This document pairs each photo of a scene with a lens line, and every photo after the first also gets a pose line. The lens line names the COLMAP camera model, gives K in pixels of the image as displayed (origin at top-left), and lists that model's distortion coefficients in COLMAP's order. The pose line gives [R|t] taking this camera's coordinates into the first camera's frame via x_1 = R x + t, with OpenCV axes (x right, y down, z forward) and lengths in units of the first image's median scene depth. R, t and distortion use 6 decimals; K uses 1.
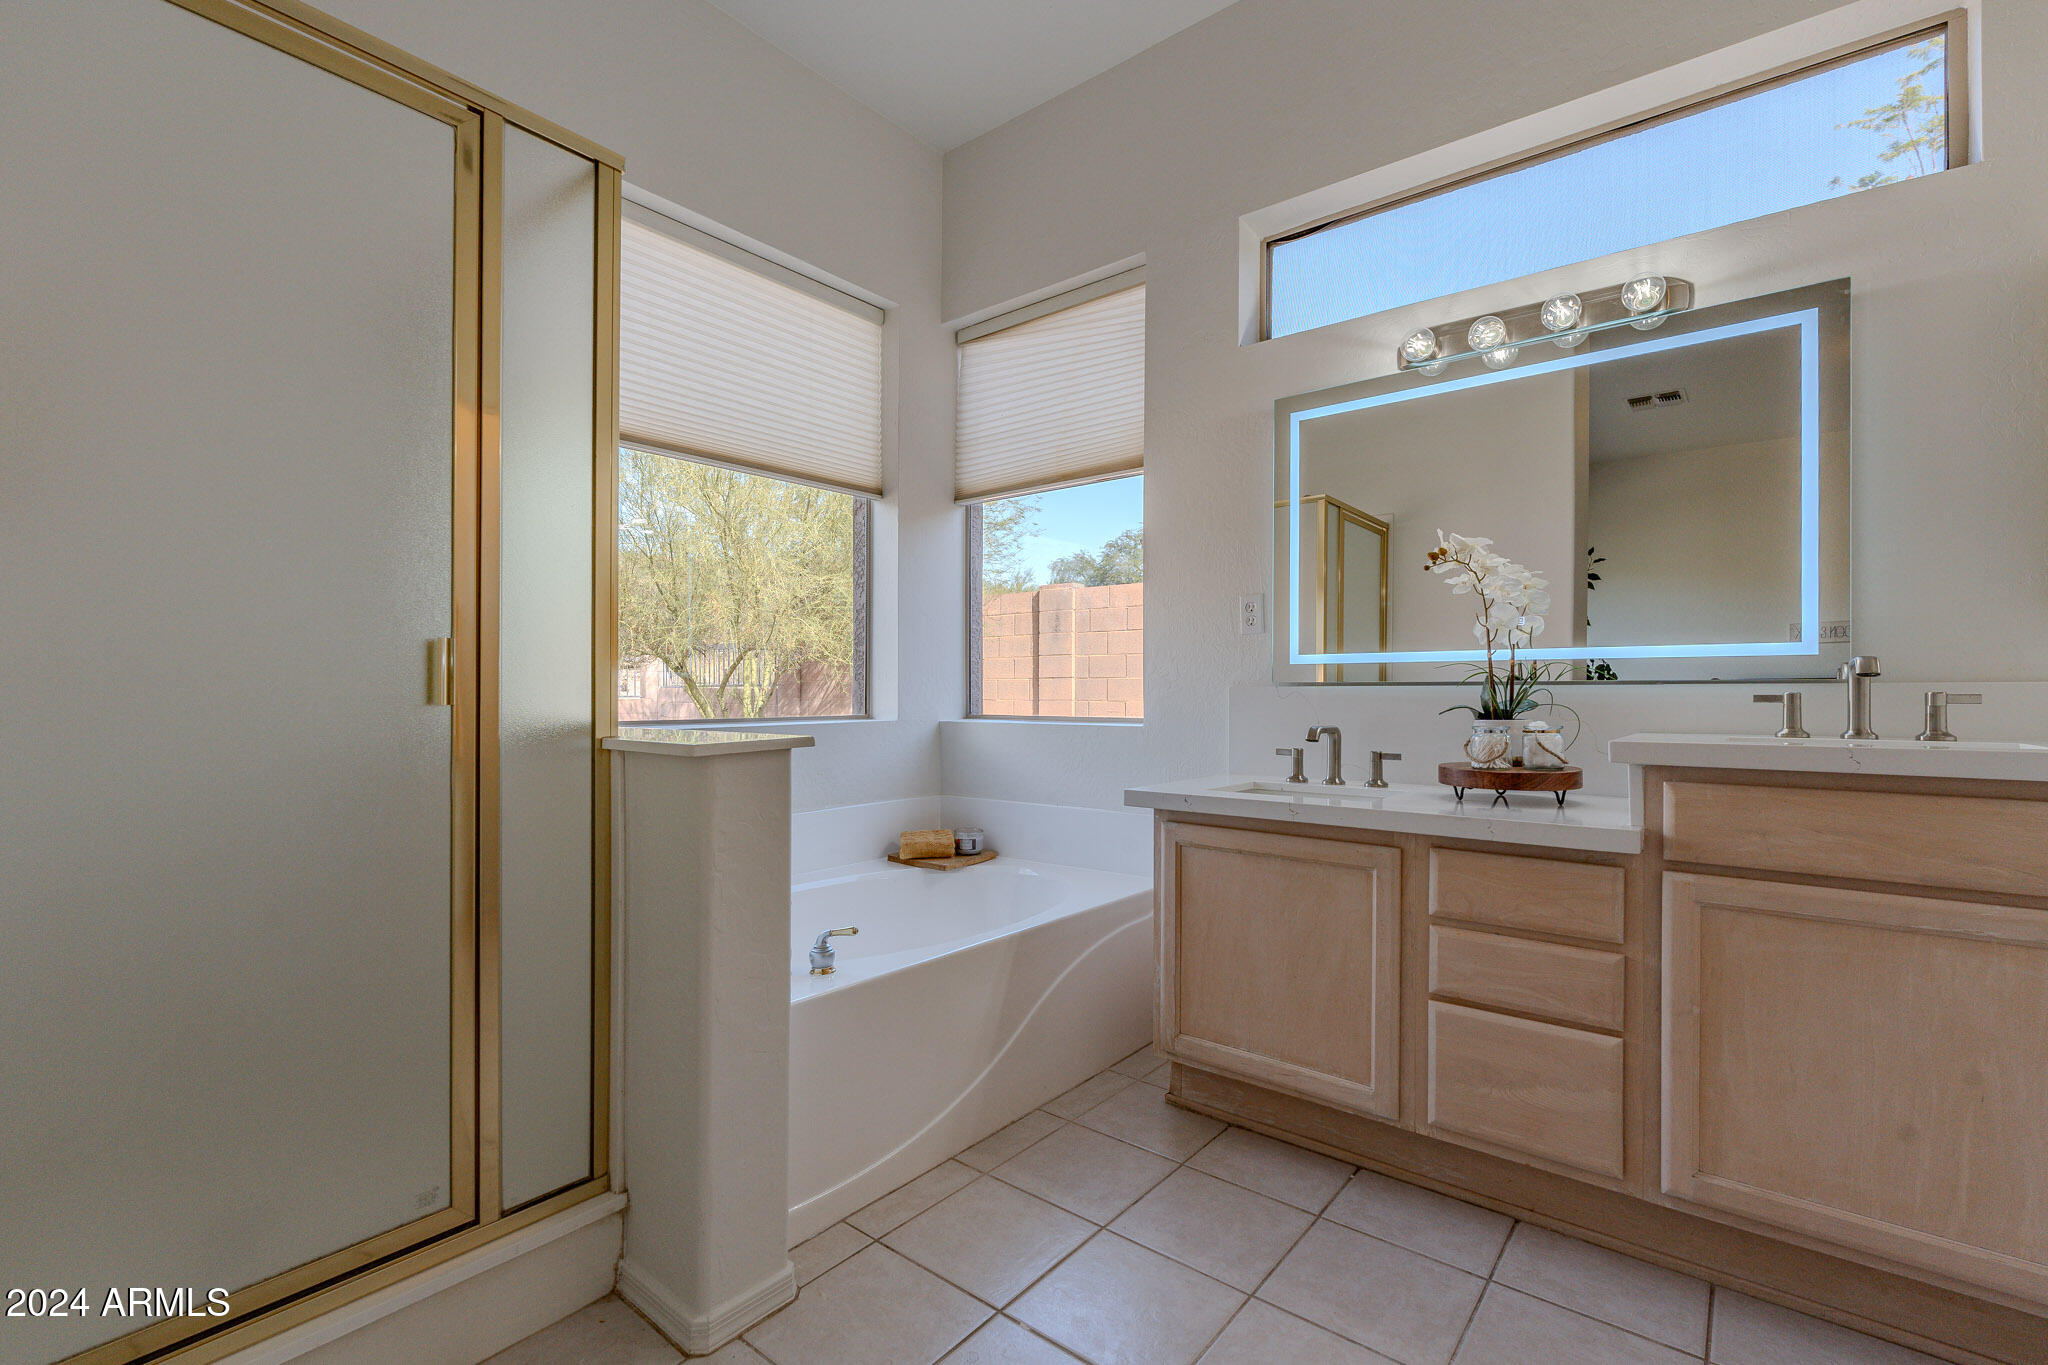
lens RADIAL K [[910.5, 0, 1029.6], [0, 910.5, 705.6], [0, 0, 1]] dist [-0.003019, -0.000406]
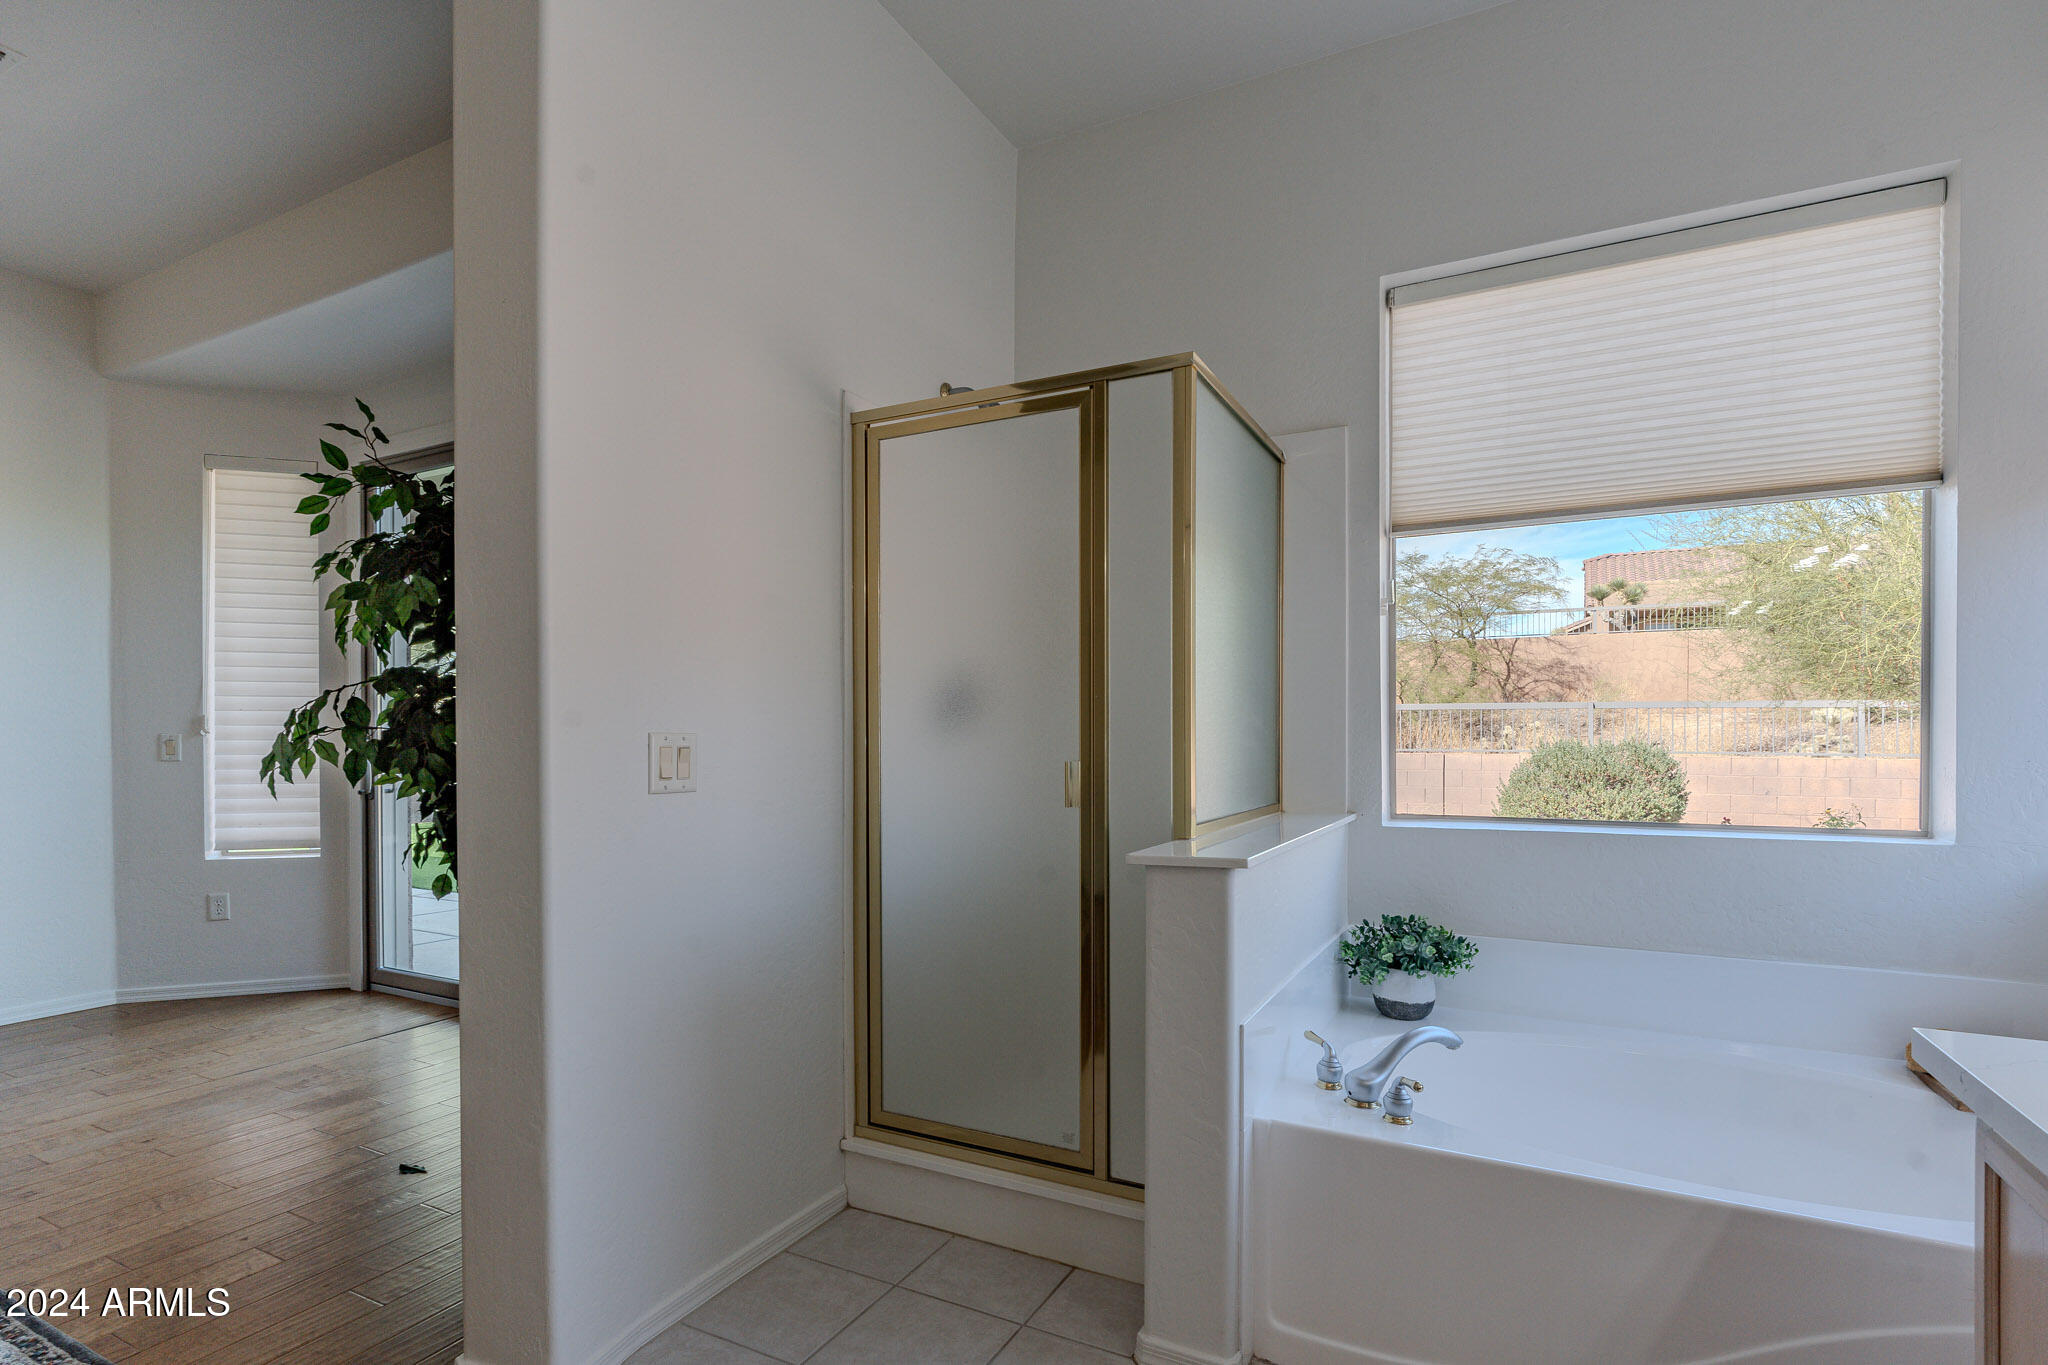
lens RADIAL K [[987.7, 0, 1025.4], [0, 987.7, 763.1], [0, 0, 1]] dist [0.001312, -0.000018]
pose [[0.190305, 0.026812, -0.981359, 0.775780], [-0.015912, 0.999580, 0.024224, -0.093089], [0.981596, 0.011006, 0.190652, 0.539868]]
